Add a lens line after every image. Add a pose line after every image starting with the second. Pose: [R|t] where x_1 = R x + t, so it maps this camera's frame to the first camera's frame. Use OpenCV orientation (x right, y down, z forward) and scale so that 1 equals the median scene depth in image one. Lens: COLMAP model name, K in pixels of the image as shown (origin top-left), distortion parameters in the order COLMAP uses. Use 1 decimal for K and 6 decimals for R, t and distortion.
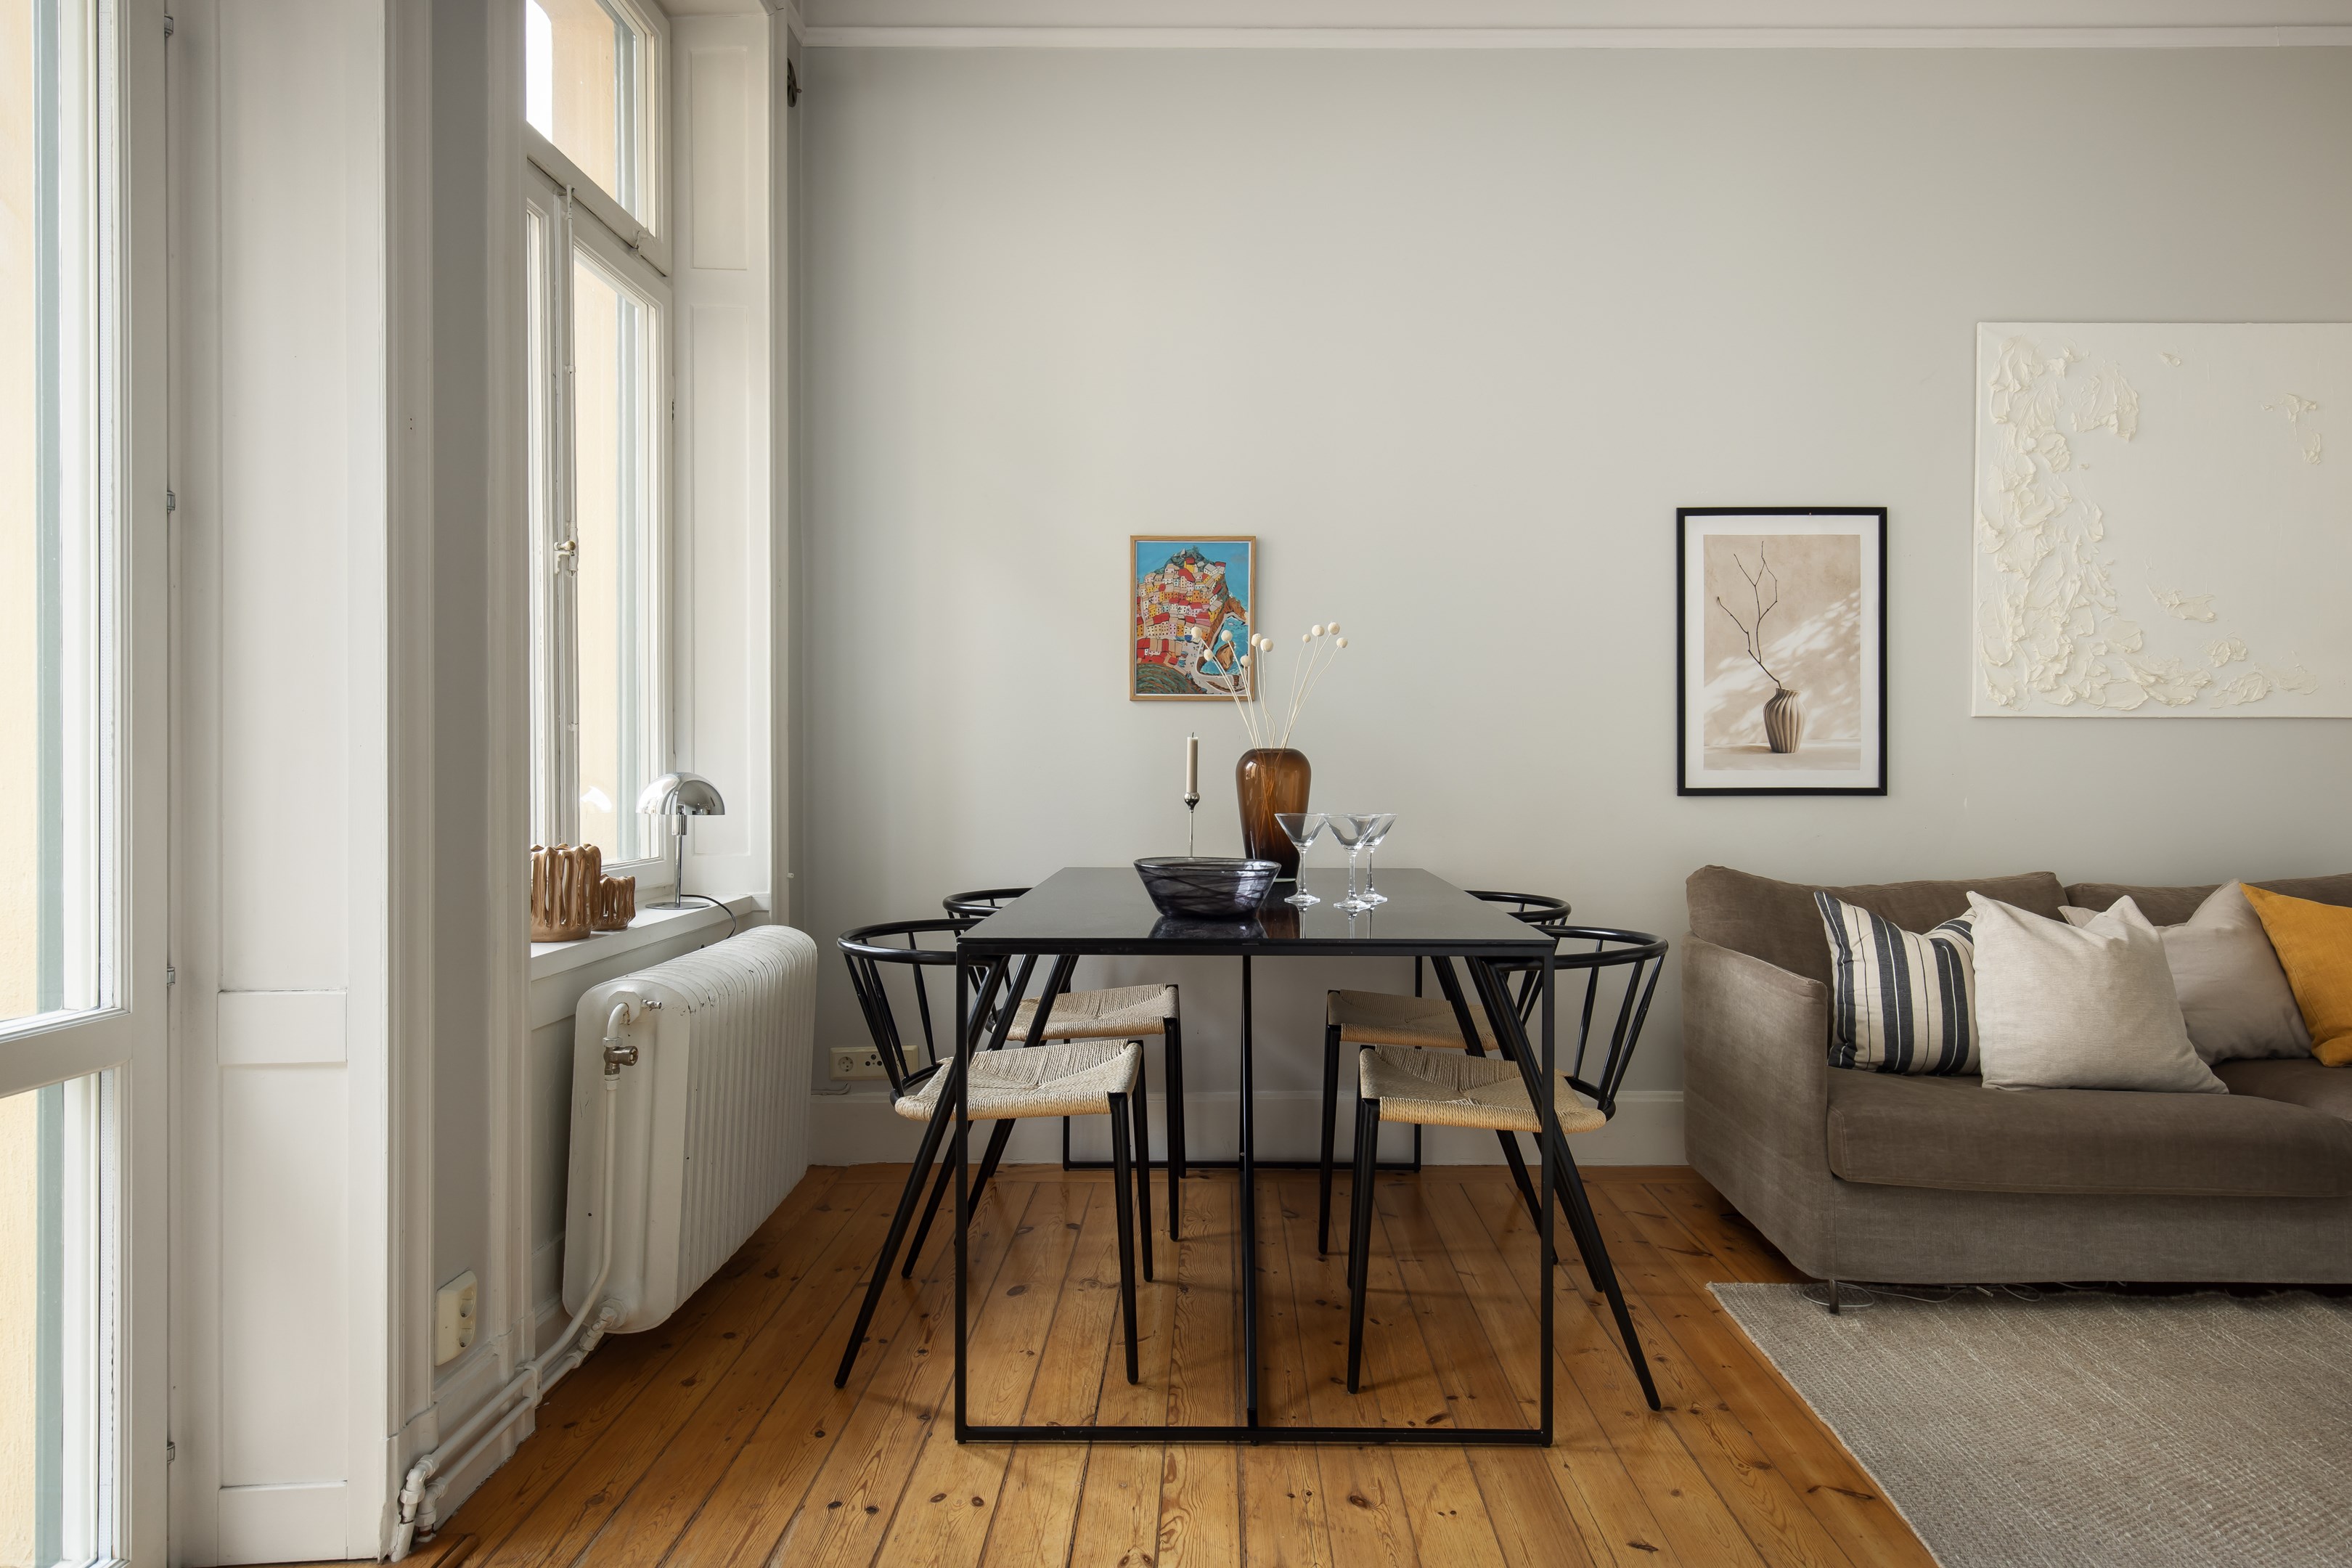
lens RADIAL K [[1353.4, 0, 1185.6], [0, 1353.4, 767.3], [0, 0, 1]] dist [0.001447, -0.001936]
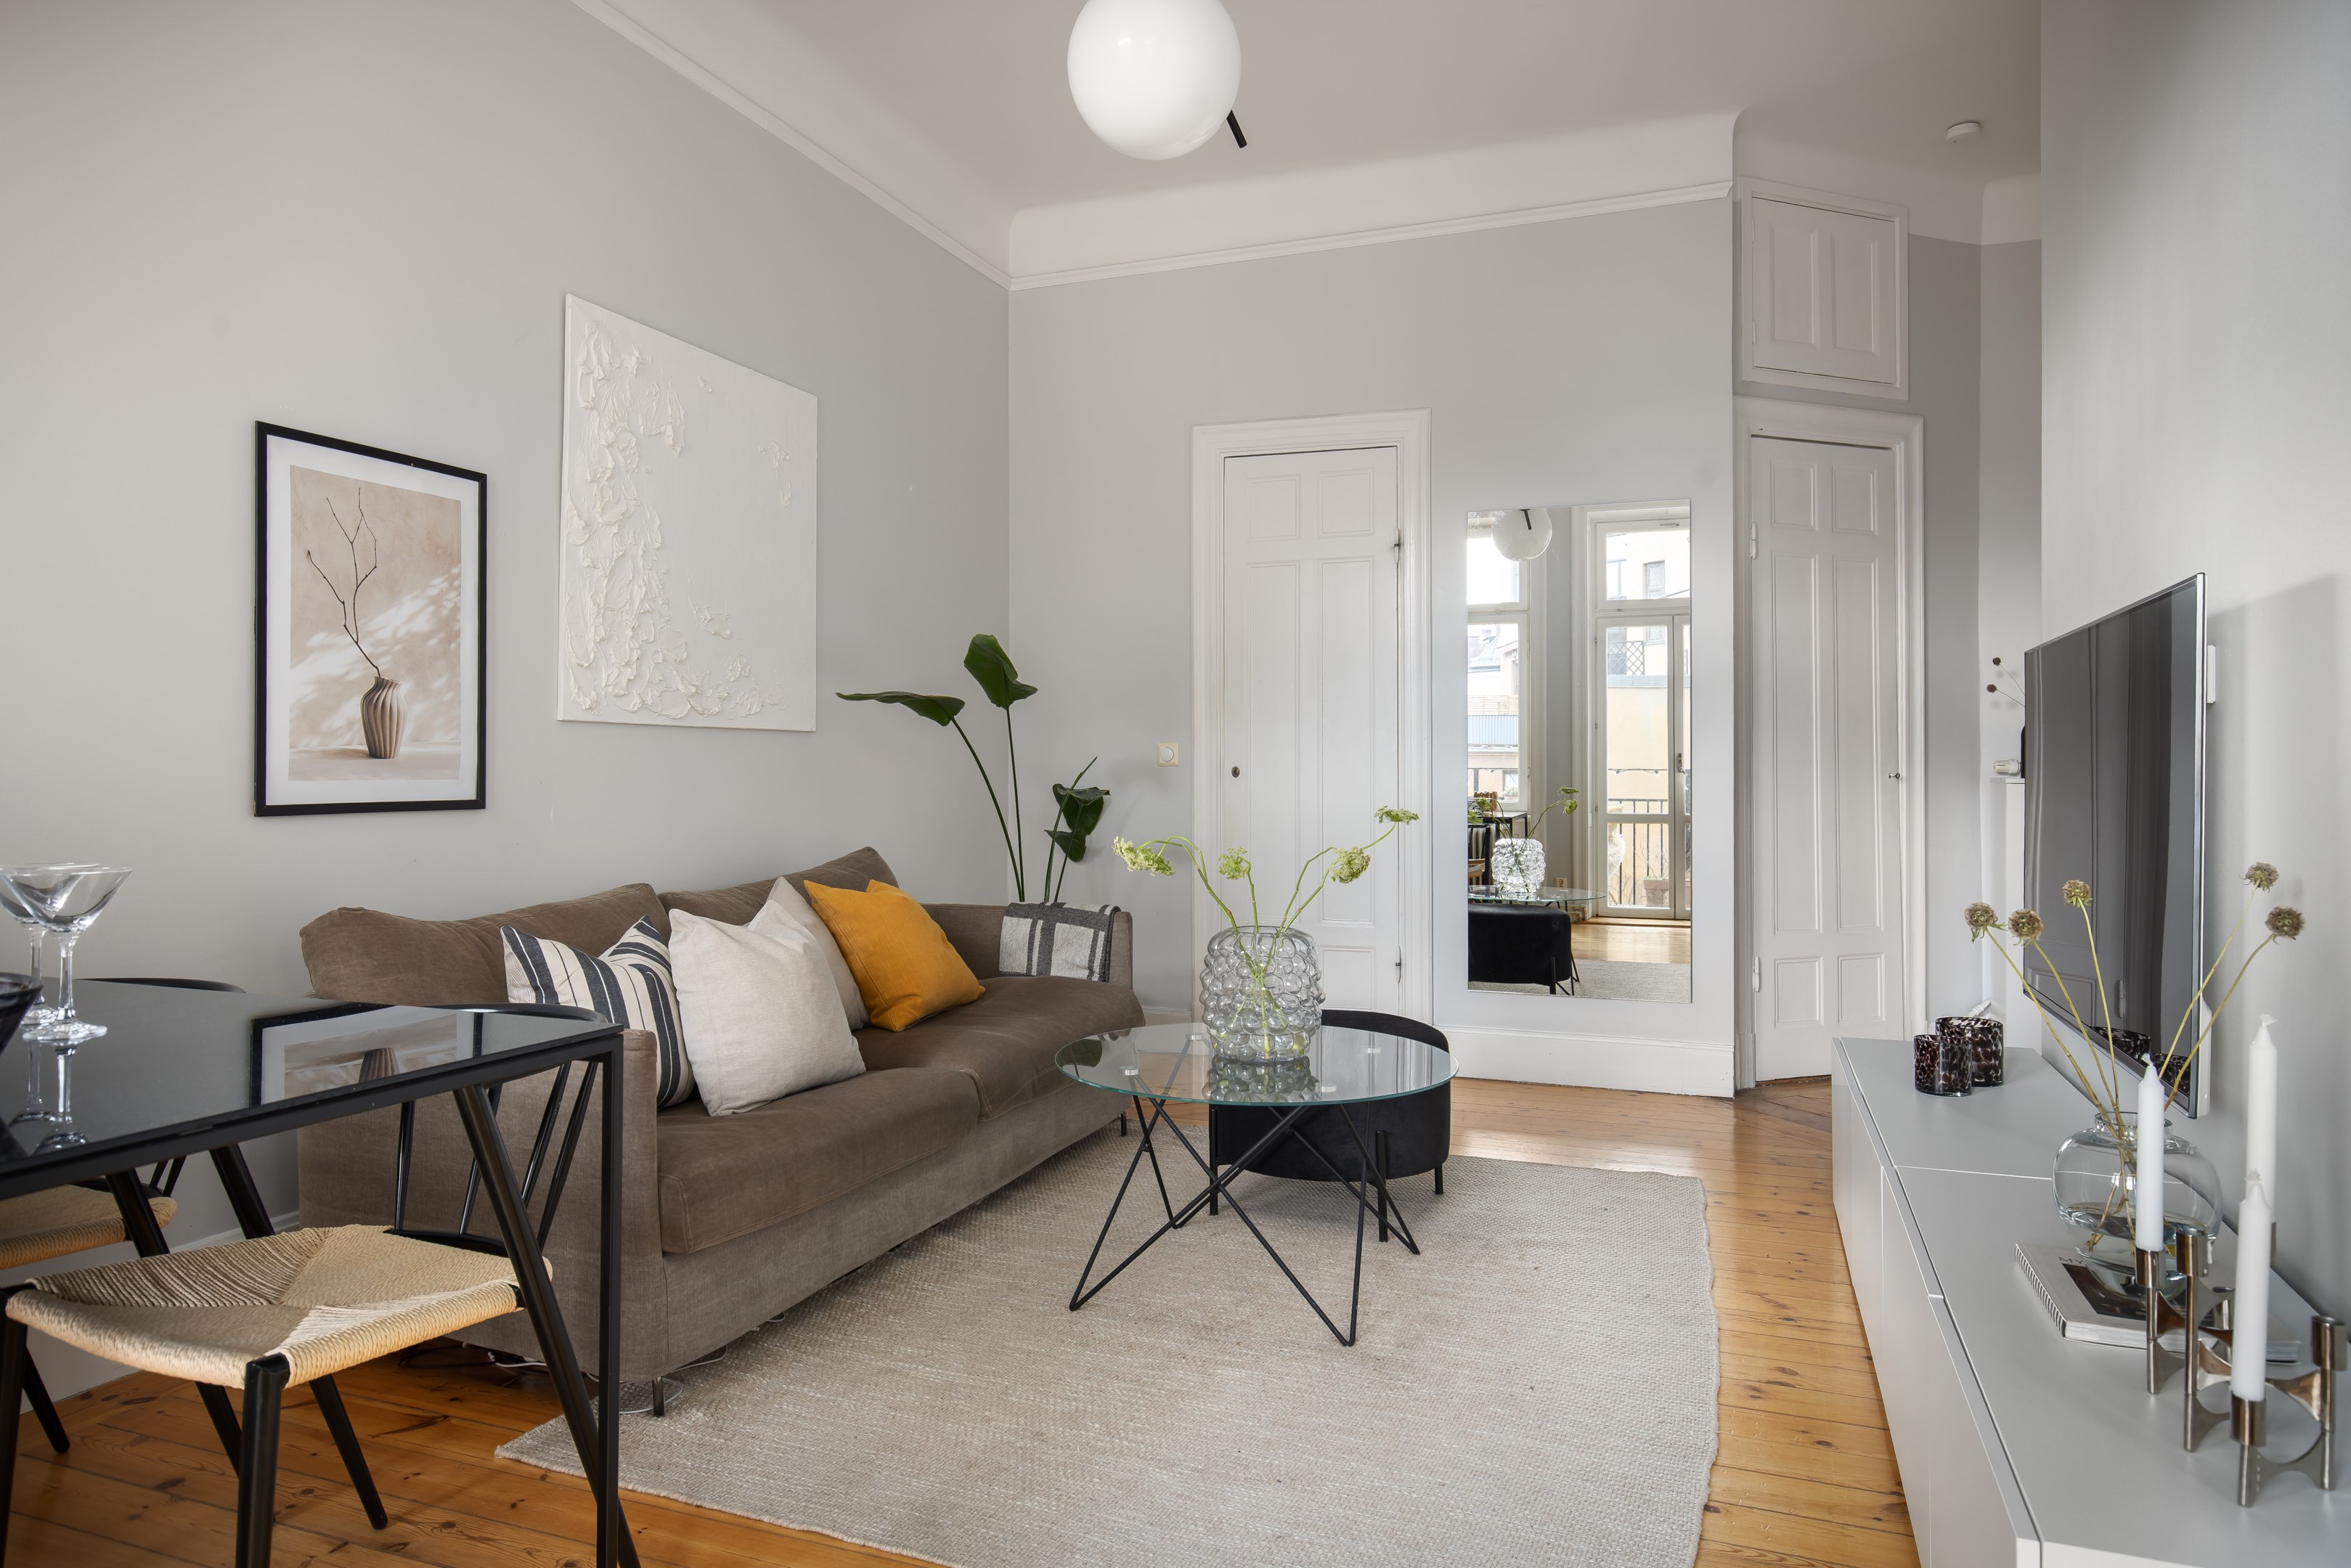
lens RADIAL K [[1453.0, 0, 1179.6], [0, 1453.0, 754.3], [0, 0, 1]] dist [-0.001425, -0.003110]
pose [[0.347360, 0.009143, 0.937687, -0.194930], [0.001411, 0.999946, -0.010272, -0.003587], [-0.937731, 0.004891, 0.347328, 0.265747]]
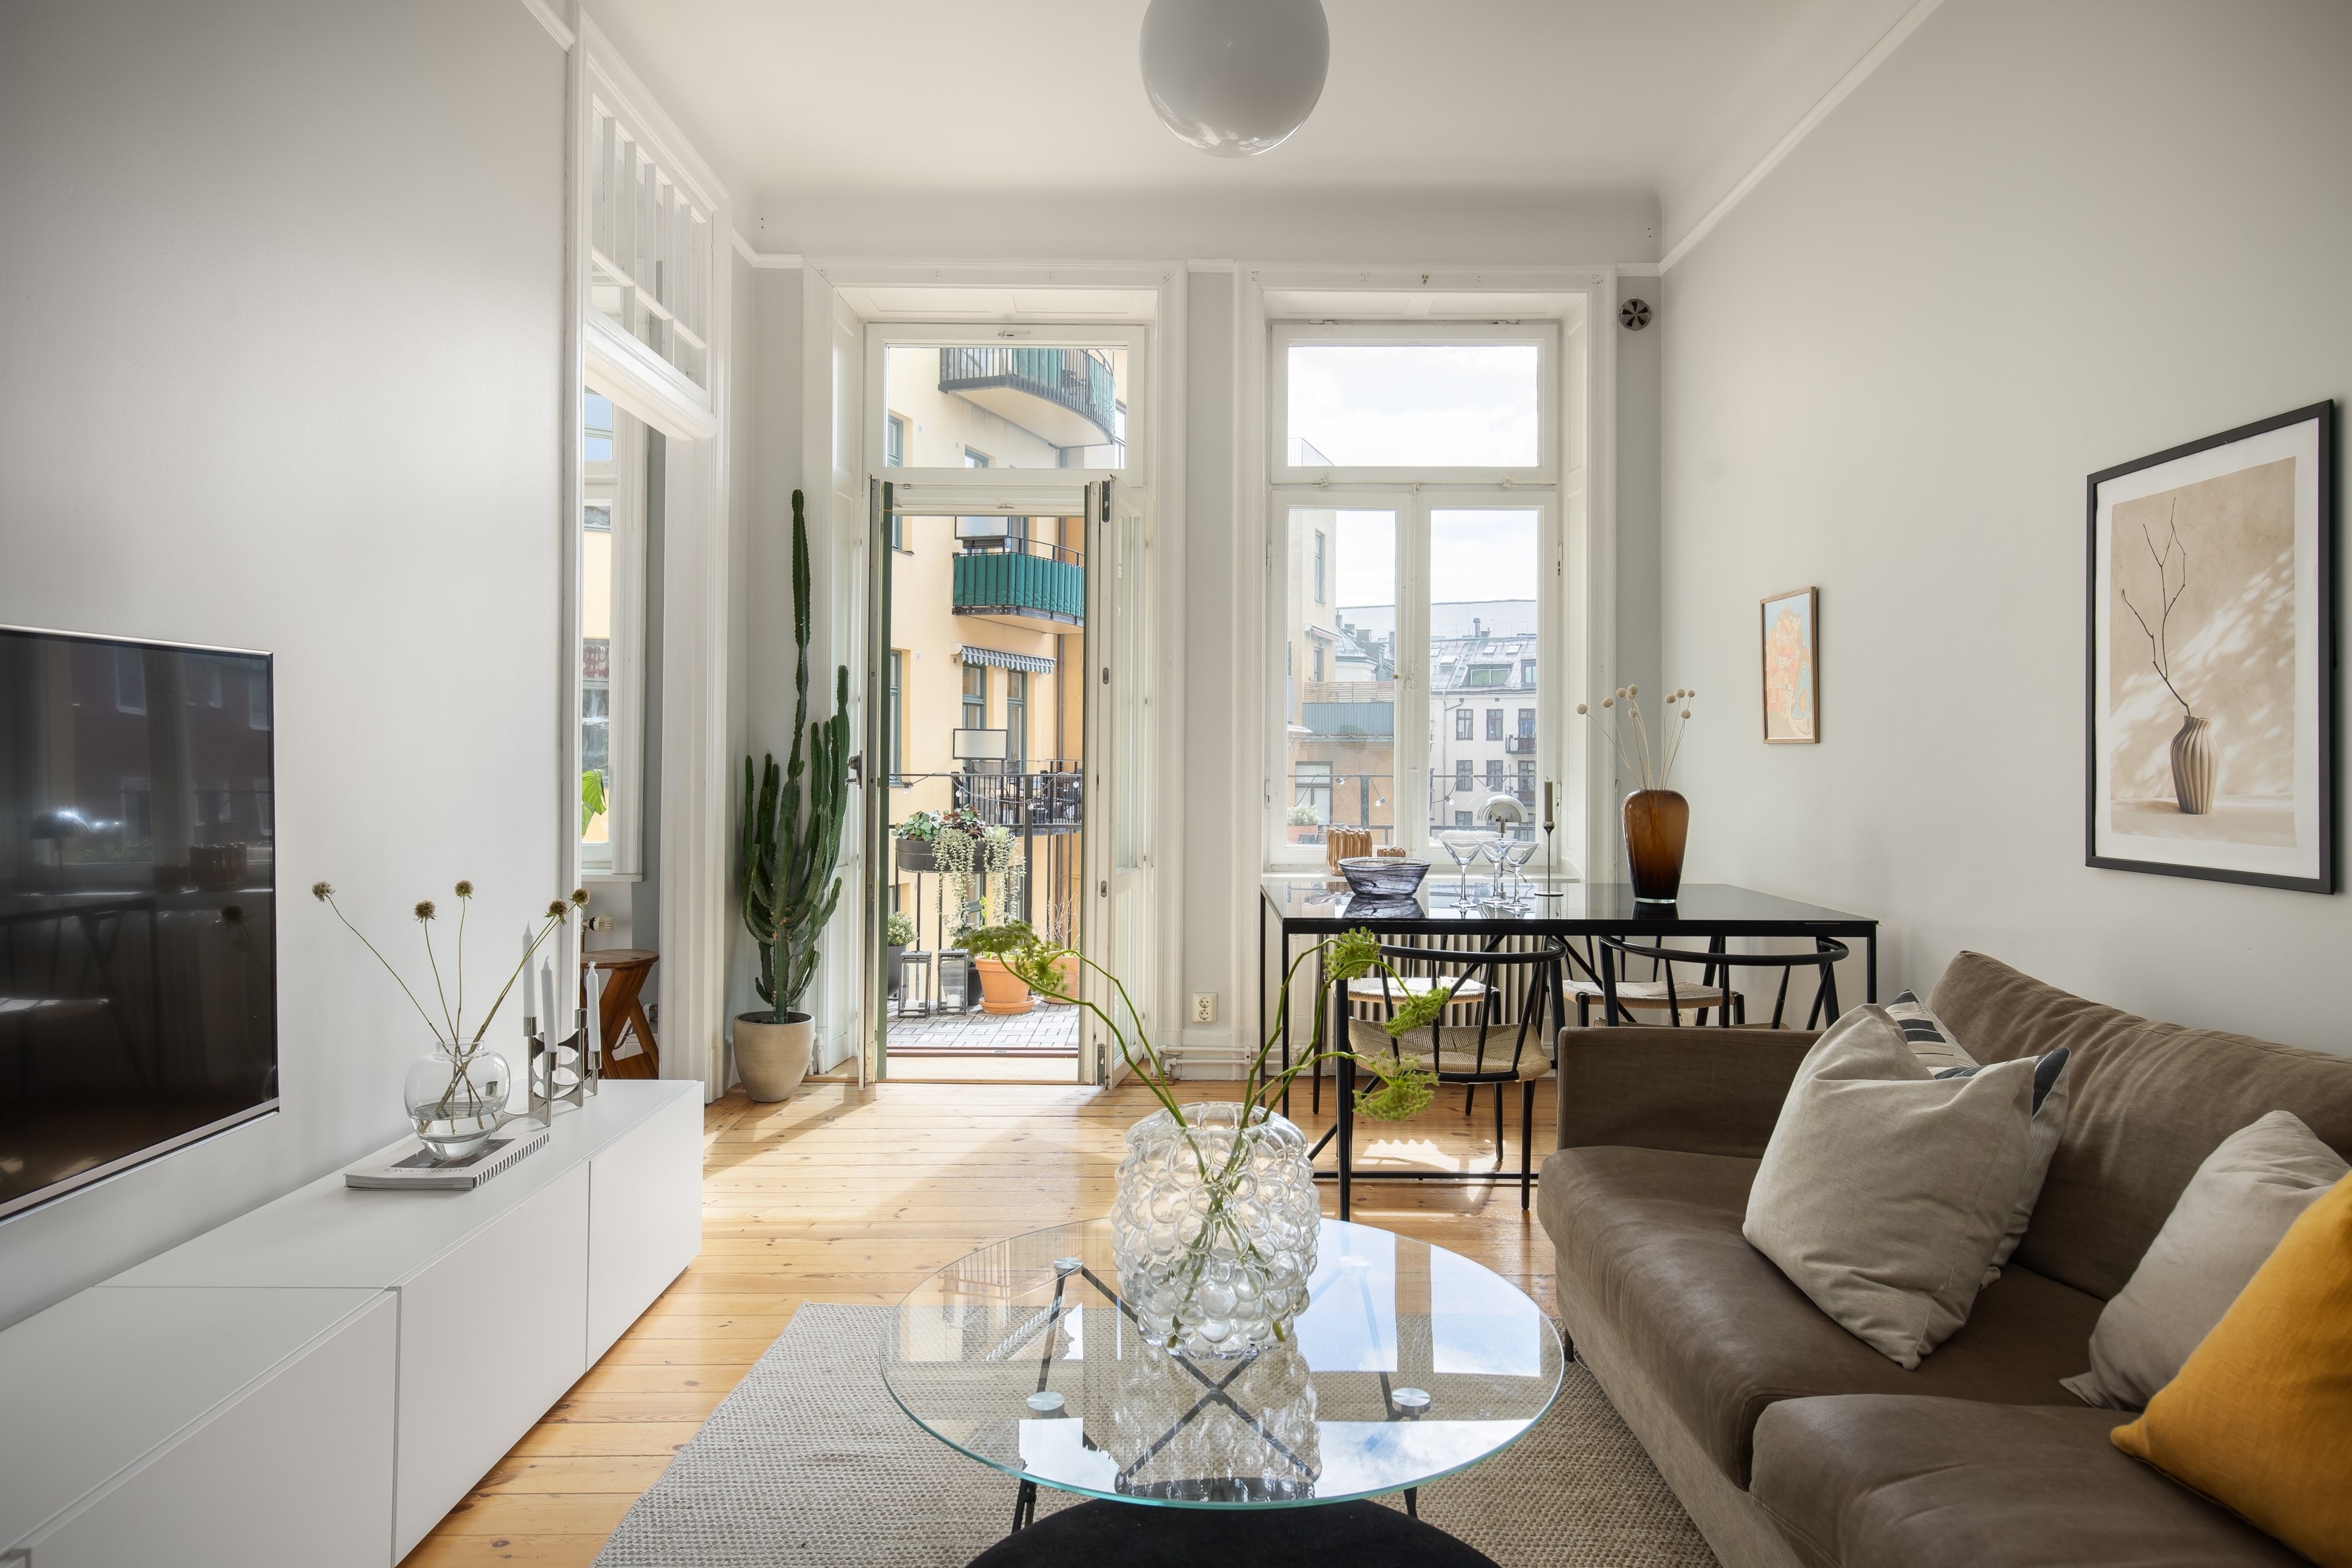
lens RADIAL K [[1350.9, 0, 1178.0], [0, 1350.9, 747.9], [0, 0, 1]] dist [0.004514, -0.000396]
pose [[0.013690, -0.007745, -0.999876, 1.094817], [-0.009317, 0.999926, -0.007873, -0.032880], [0.999863, 0.009424, 0.013617, 0.497718]]
